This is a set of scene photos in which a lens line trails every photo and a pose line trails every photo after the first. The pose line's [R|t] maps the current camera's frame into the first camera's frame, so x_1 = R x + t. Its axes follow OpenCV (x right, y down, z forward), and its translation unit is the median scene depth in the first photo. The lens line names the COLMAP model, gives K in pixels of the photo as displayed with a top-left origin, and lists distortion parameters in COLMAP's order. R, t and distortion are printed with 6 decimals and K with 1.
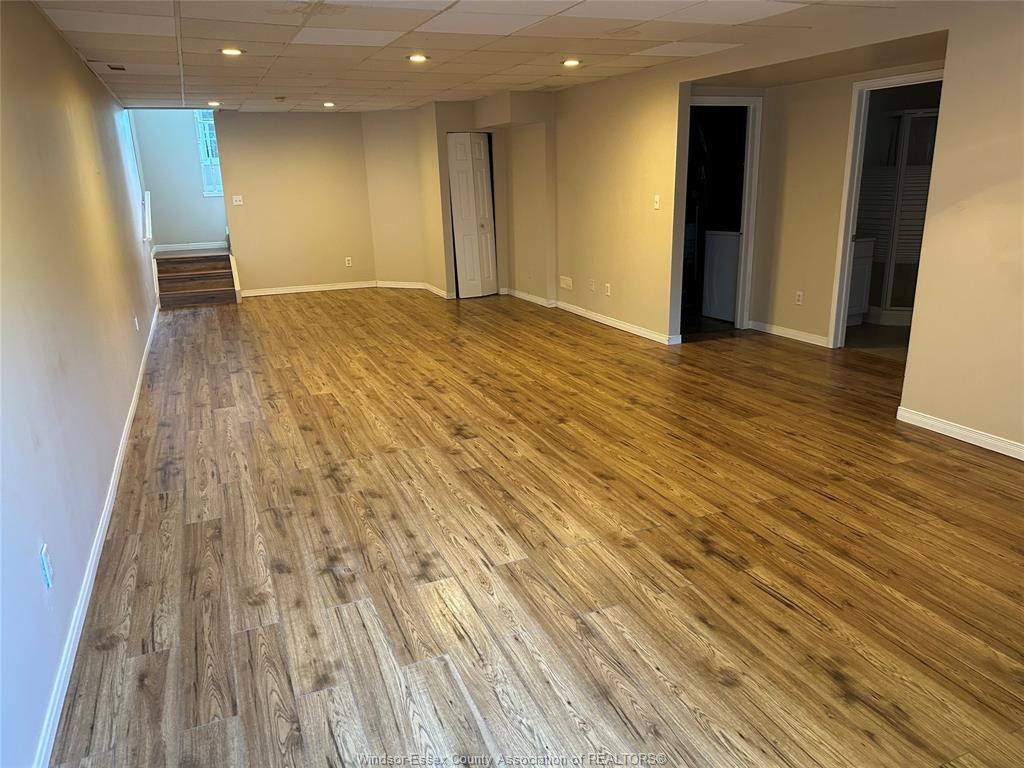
lens RADIAL K [[716.4, 0, 513.5], [0, 716.4, 382.9], [0, 0, 1]] dist [0.051259, -0.065168]
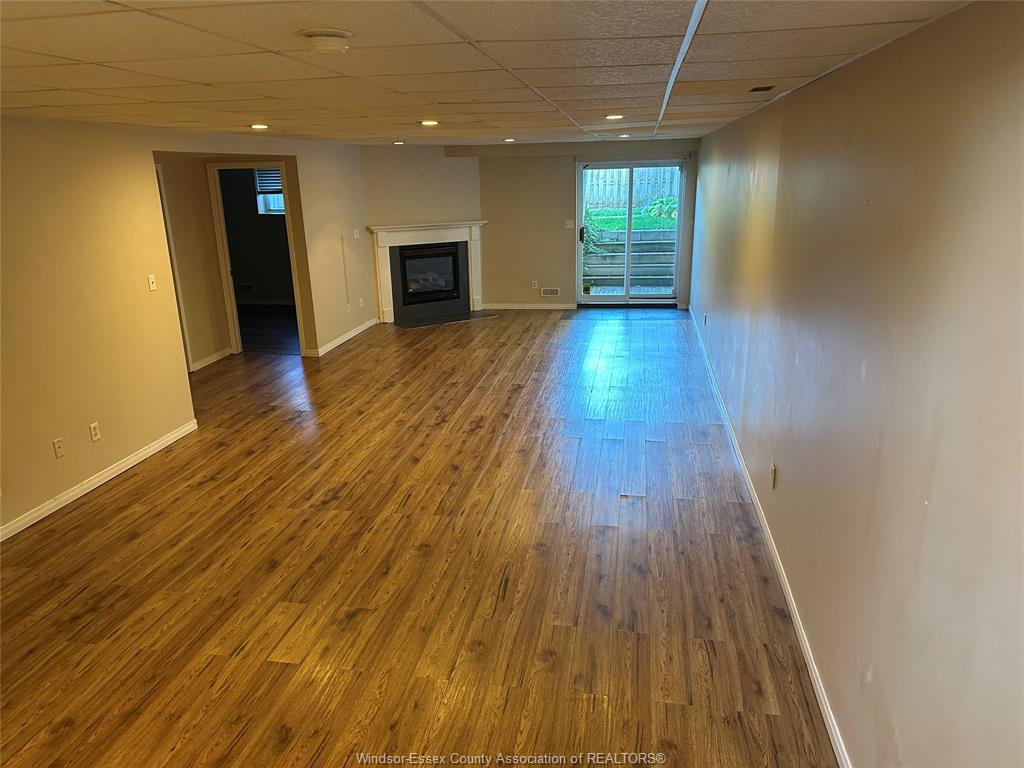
lens RADIAL K [[716.4, 0, 514.5], [0, 716.4, 390.3], [0, 0, 1]] dist [0.051259, -0.065168]
pose [[-0.842258, -0.118413, 0.525908, -0.754078], [0.183549, 0.854290, 0.486311, -0.583349], [-0.506864, 0.506129, -0.697799, 1.760054]]
